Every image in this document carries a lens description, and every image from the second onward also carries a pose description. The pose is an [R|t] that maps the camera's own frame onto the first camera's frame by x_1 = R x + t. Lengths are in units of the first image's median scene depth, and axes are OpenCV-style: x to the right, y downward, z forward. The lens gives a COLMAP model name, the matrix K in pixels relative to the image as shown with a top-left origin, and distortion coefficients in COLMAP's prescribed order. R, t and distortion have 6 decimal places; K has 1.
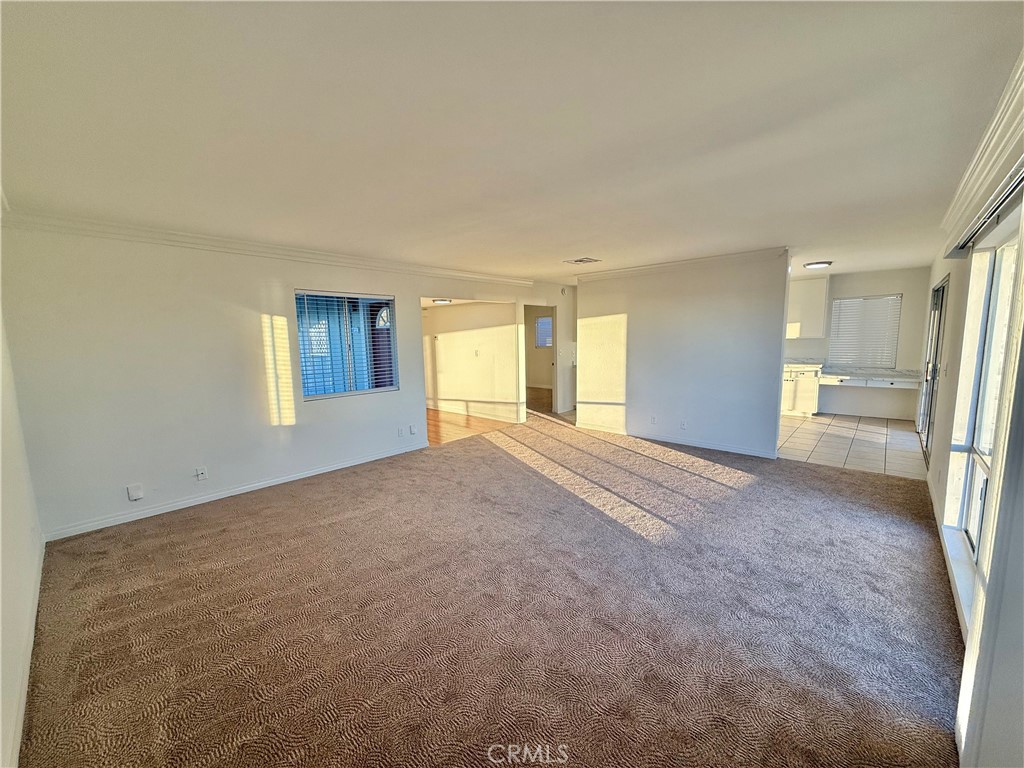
lens RADIAL K [[403.5, 0, 506.7], [0, 403.5, 383.4], [0, 0, 1]] dist [-0.000614, 0.000544]
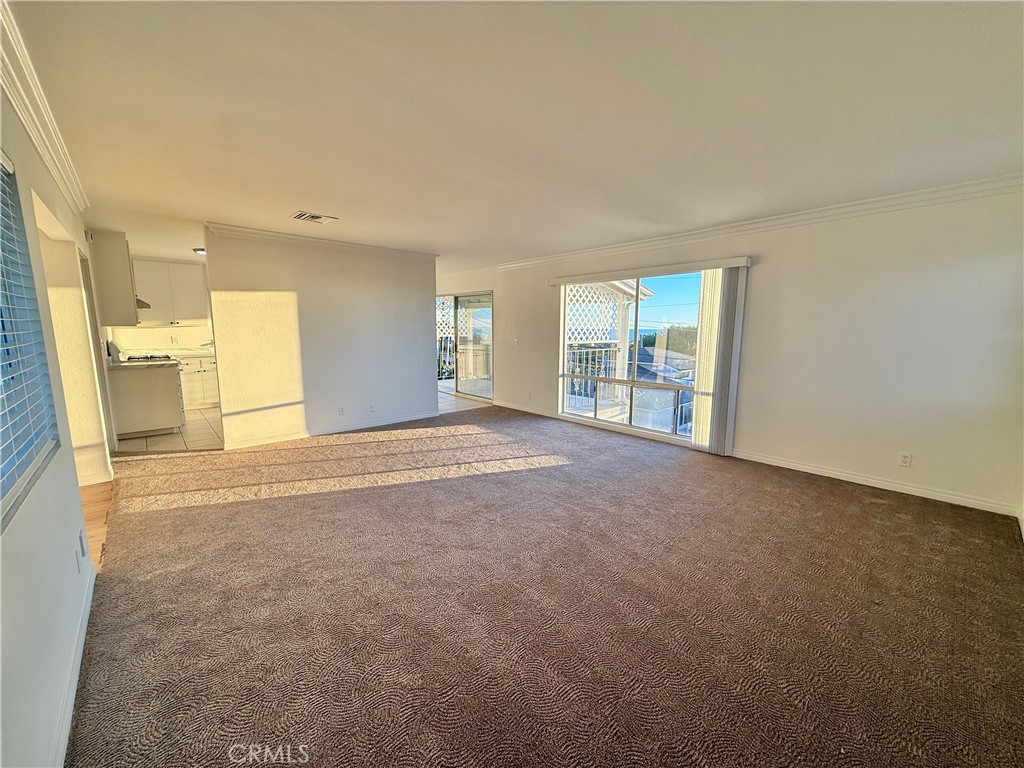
lens RADIAL K [[403.5, 0, 506.2], [0, 403.5, 388.5], [0, 0, 1]] dist [-0.000614, 0.000544]
pose [[0.090865, -0.128465, 0.987542, -0.656549], [0.106734, 0.987189, 0.118599, -0.039353], [-0.990127, 0.094627, 0.103413, 0.658712]]
